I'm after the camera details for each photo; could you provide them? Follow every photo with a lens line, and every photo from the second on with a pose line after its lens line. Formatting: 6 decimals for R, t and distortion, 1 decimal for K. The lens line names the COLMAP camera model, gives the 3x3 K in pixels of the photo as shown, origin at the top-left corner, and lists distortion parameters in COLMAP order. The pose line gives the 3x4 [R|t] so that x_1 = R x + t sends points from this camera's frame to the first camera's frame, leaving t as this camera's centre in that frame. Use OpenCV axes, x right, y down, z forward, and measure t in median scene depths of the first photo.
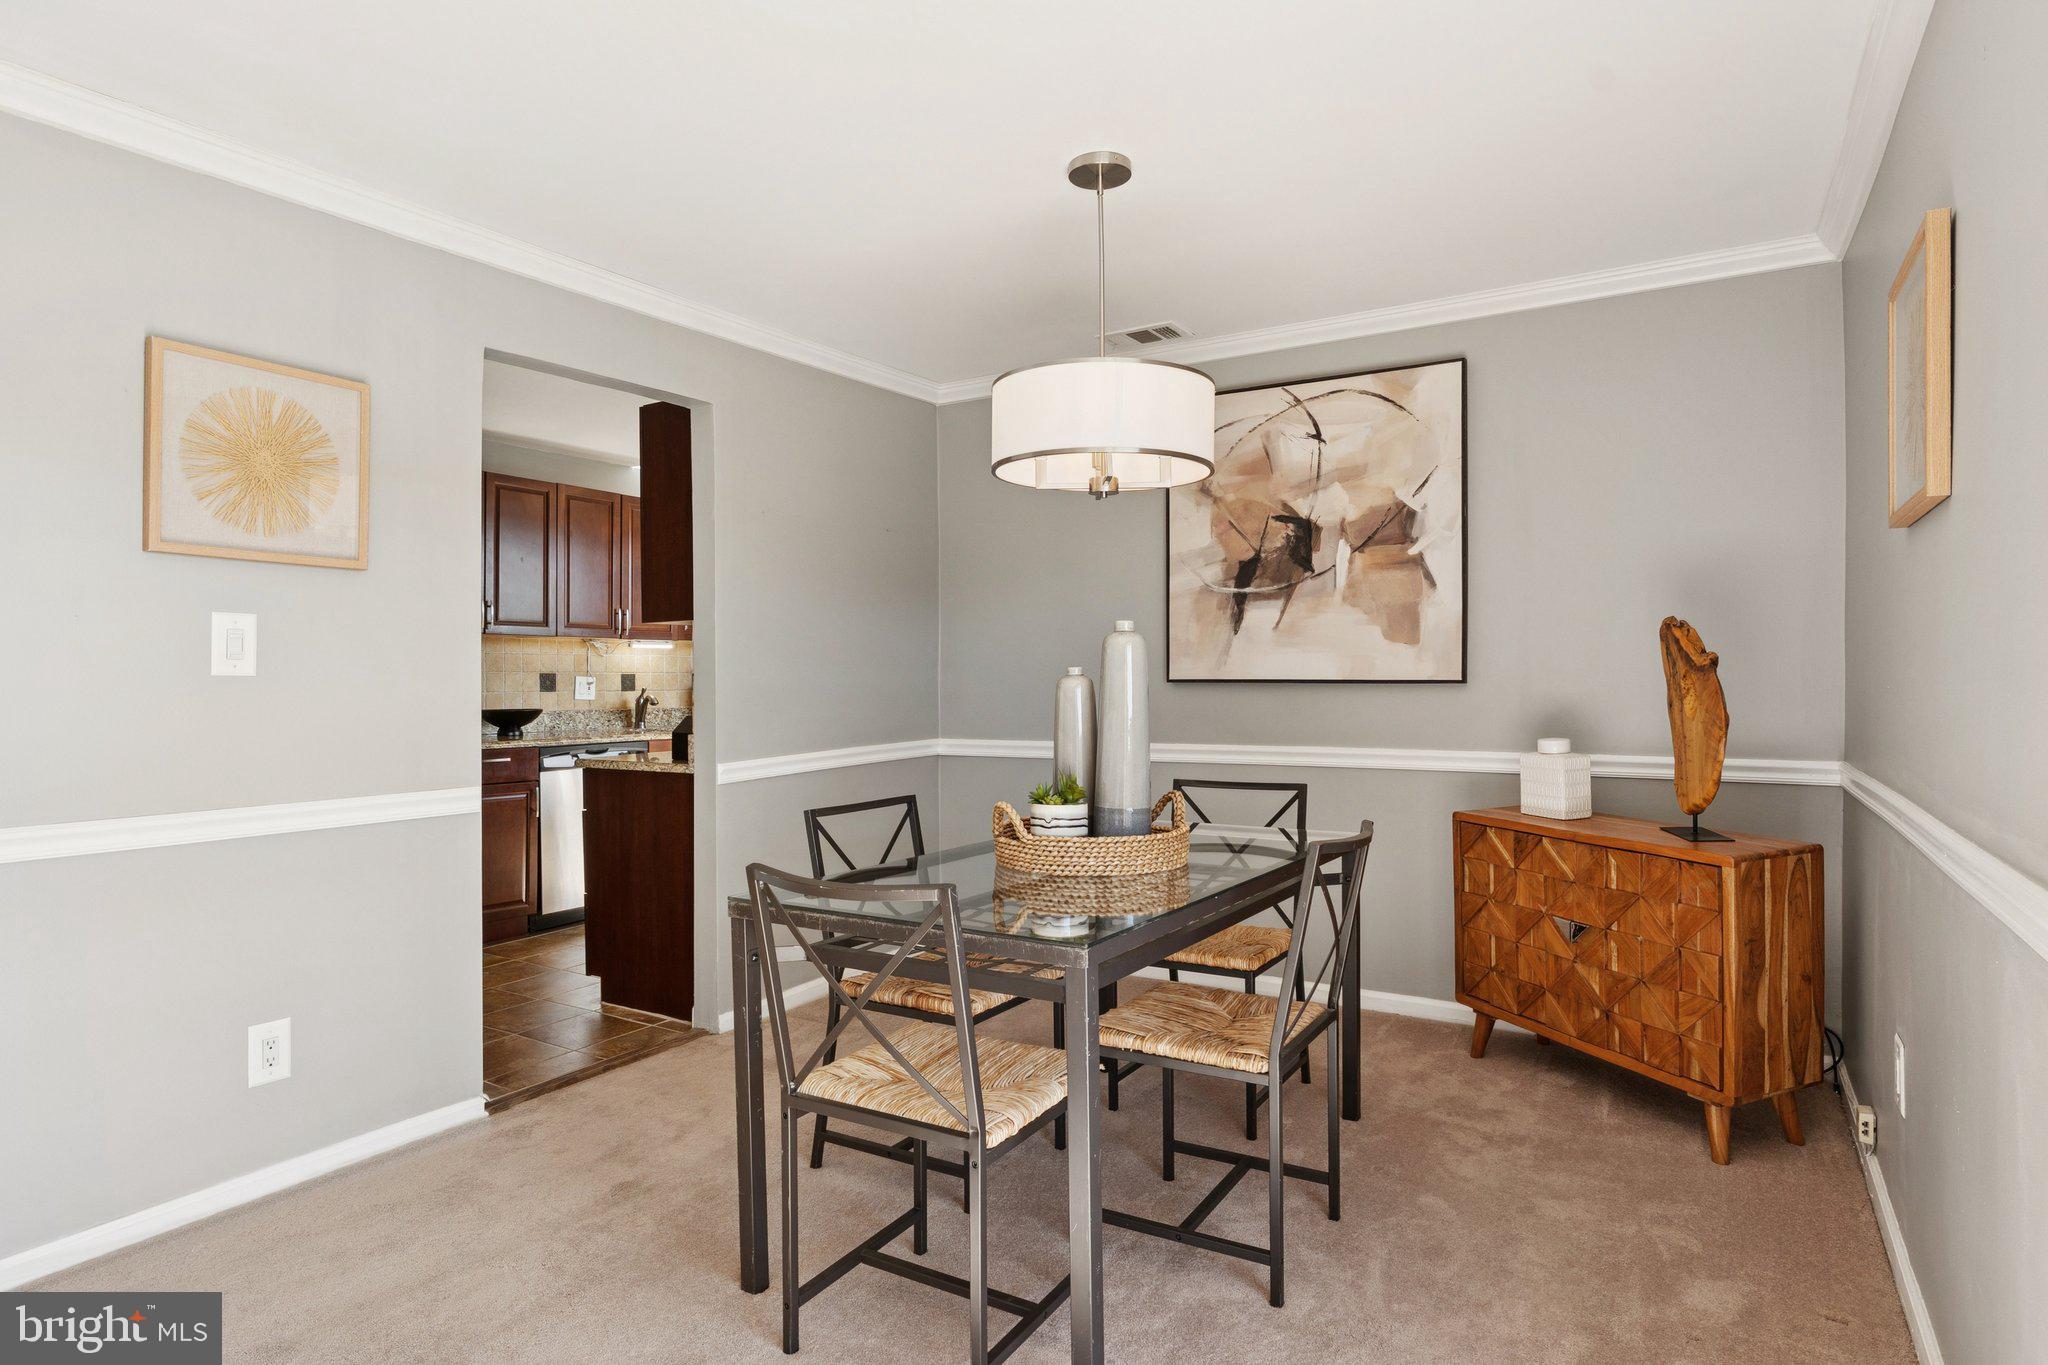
lens RADIAL K [[1114.9, 0, 1011.1], [0, 1114.9, 684.7], [0, 0, 1]] dist [-0.006873, 0.000245]
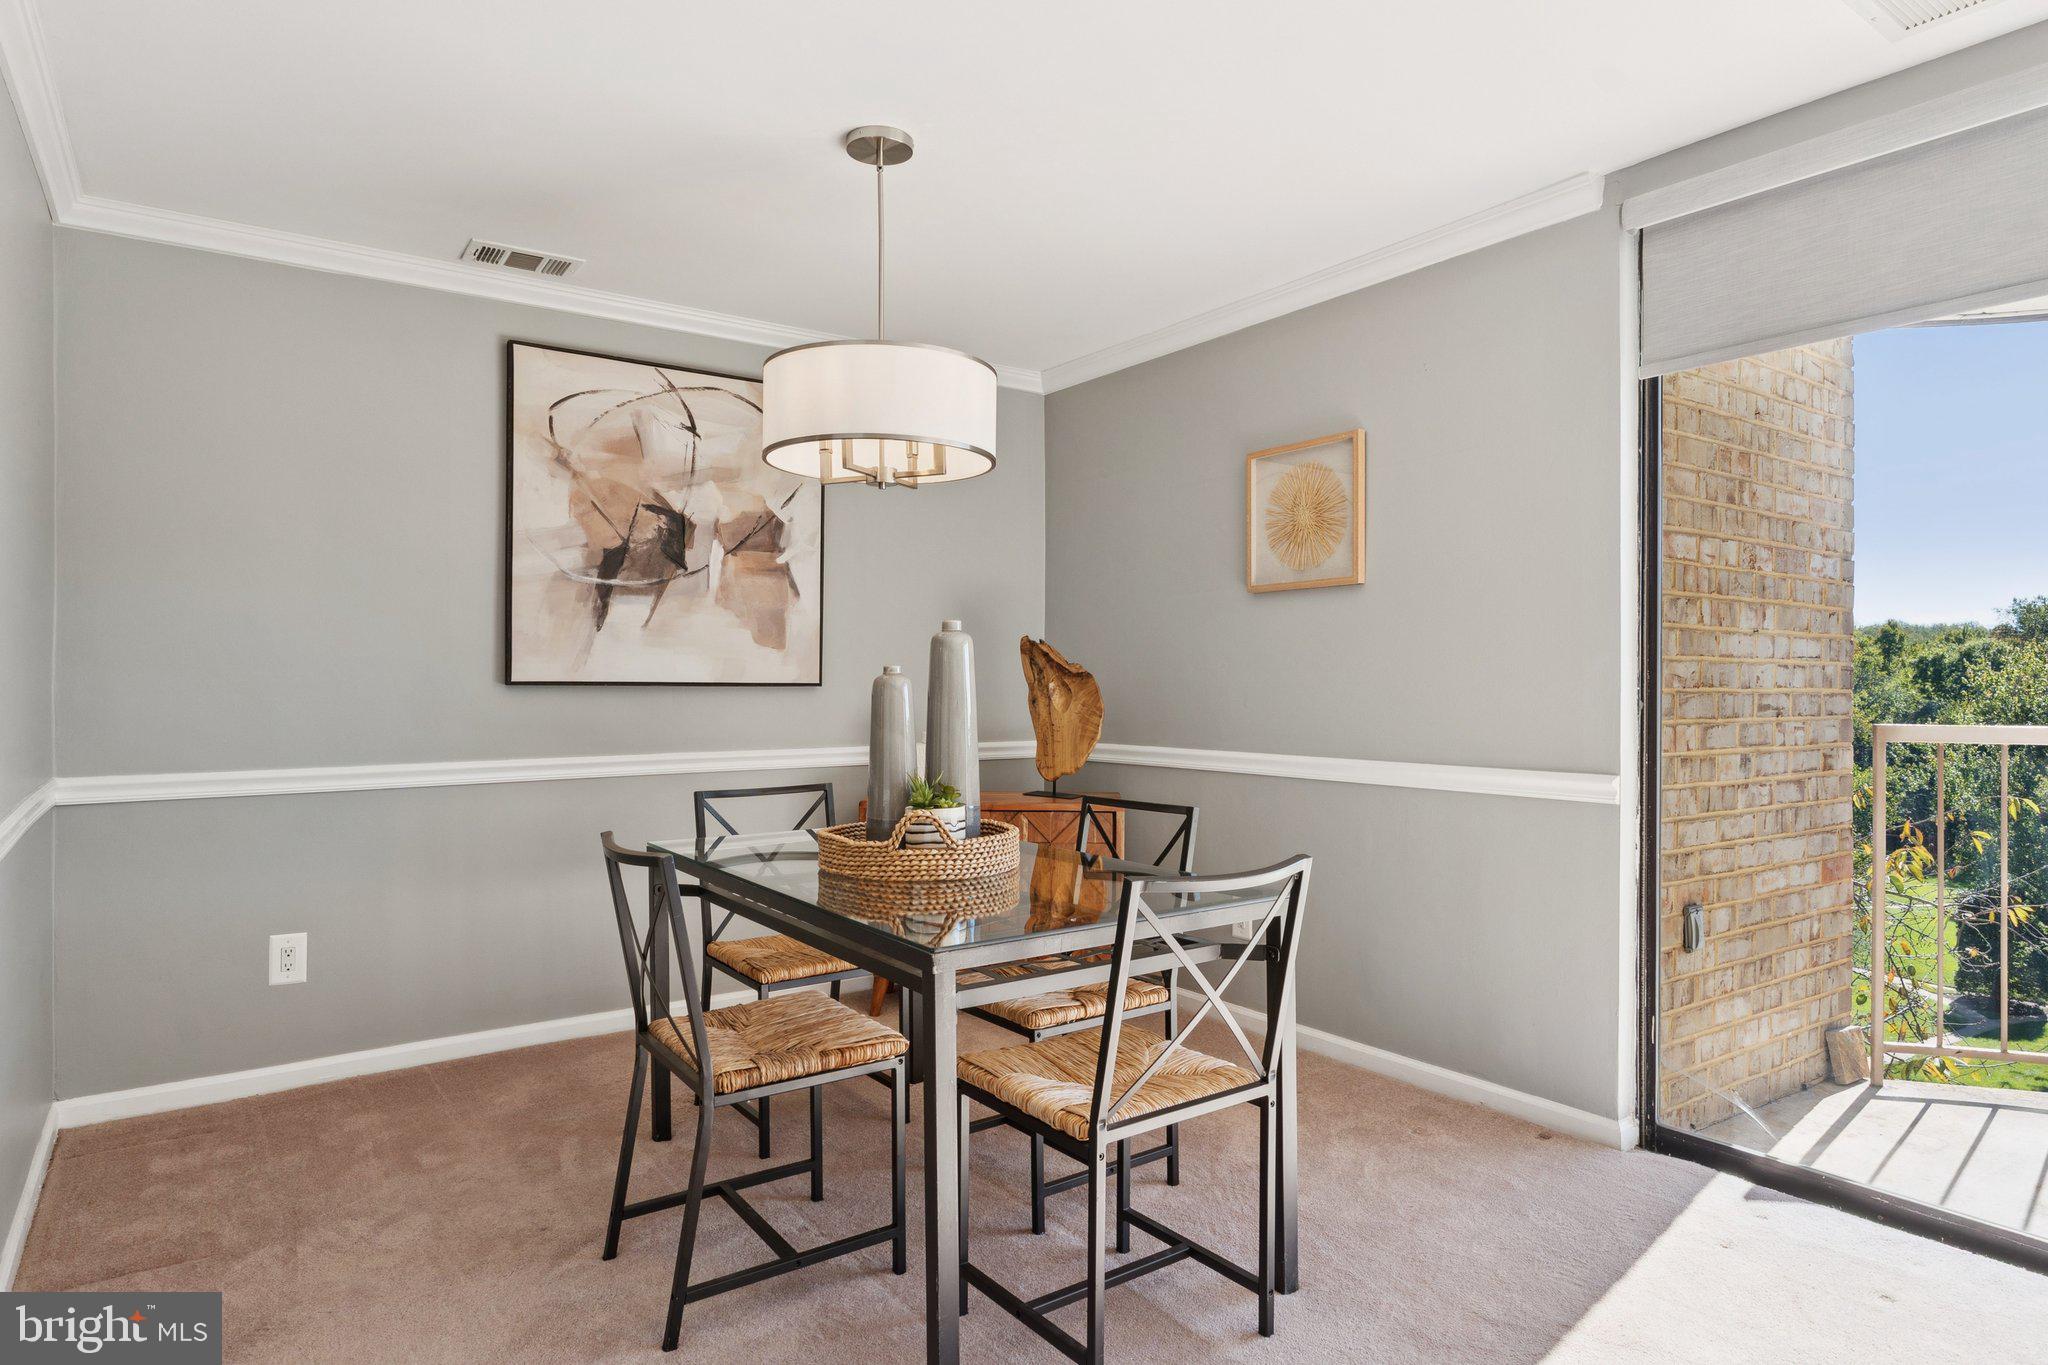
lens RADIAL K [[1182.1, 0, 1011.9], [0, 1182.1, 685.5], [0, 0, 1]] dist [0.002846, -0.000013]
pose [[0.399043, 0.002328, 0.916929, -0.581011], [0.004450, 0.999980, -0.004475, 0.004320], [-0.916921, 0.005866, 0.399025, 0.358948]]
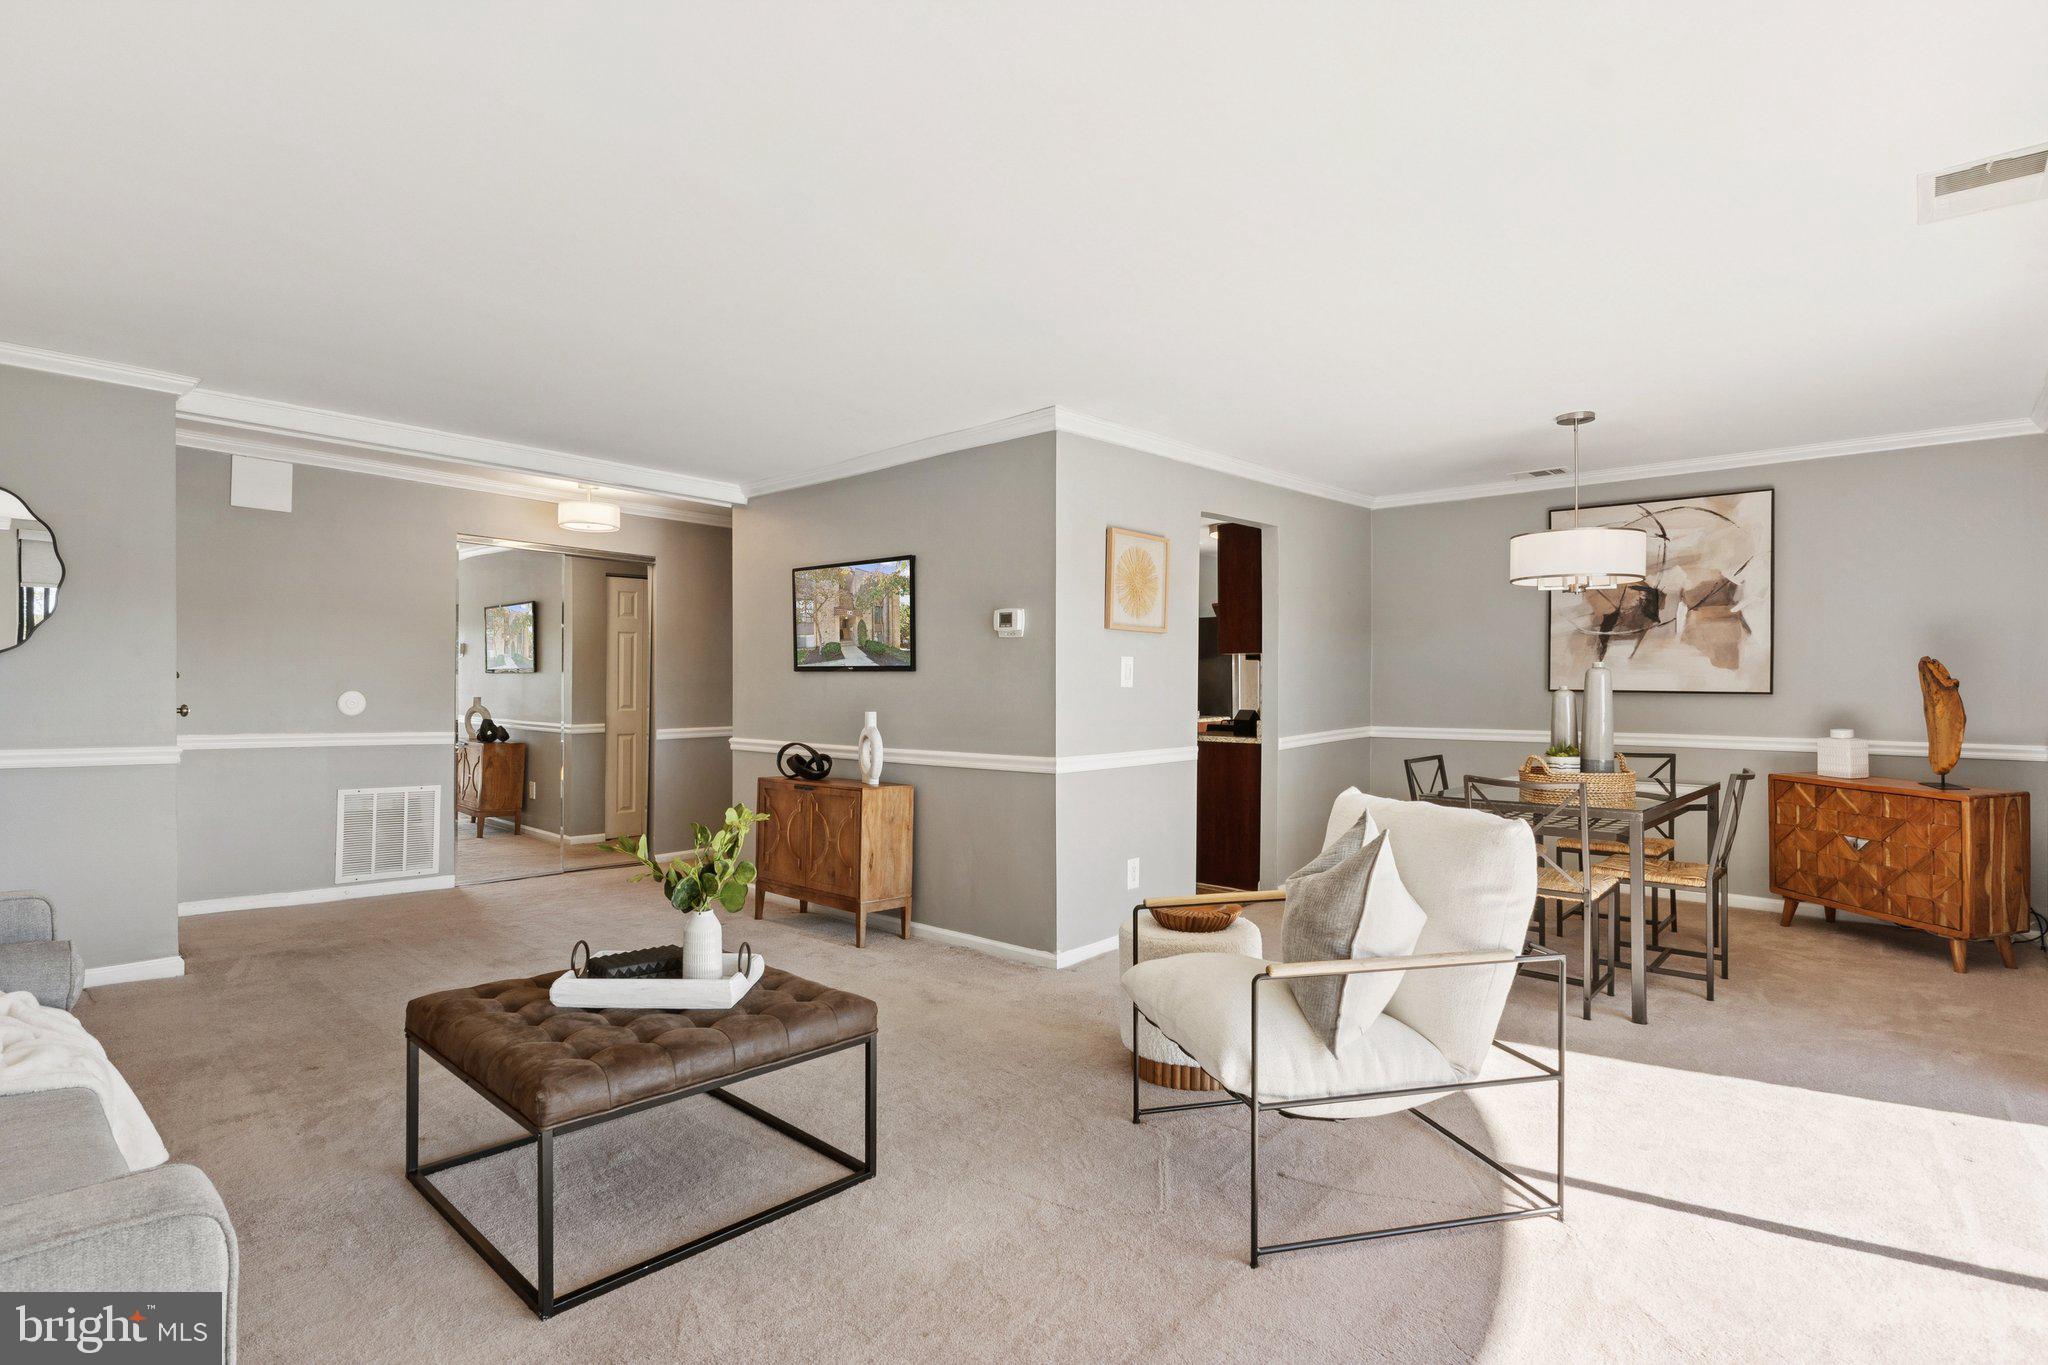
lens RADIAL K [[1002.4, 0, 1021.6], [0, 1002.4, 680.6], [0, 0, 1]] dist [-0.000596, -0.001716]
pose [[0.983600, 0.005990, -0.180262, -0.377924], [-0.006992, 0.999963, -0.004923, -0.006424], [0.180226, 0.006103, 0.983606, -0.579338]]
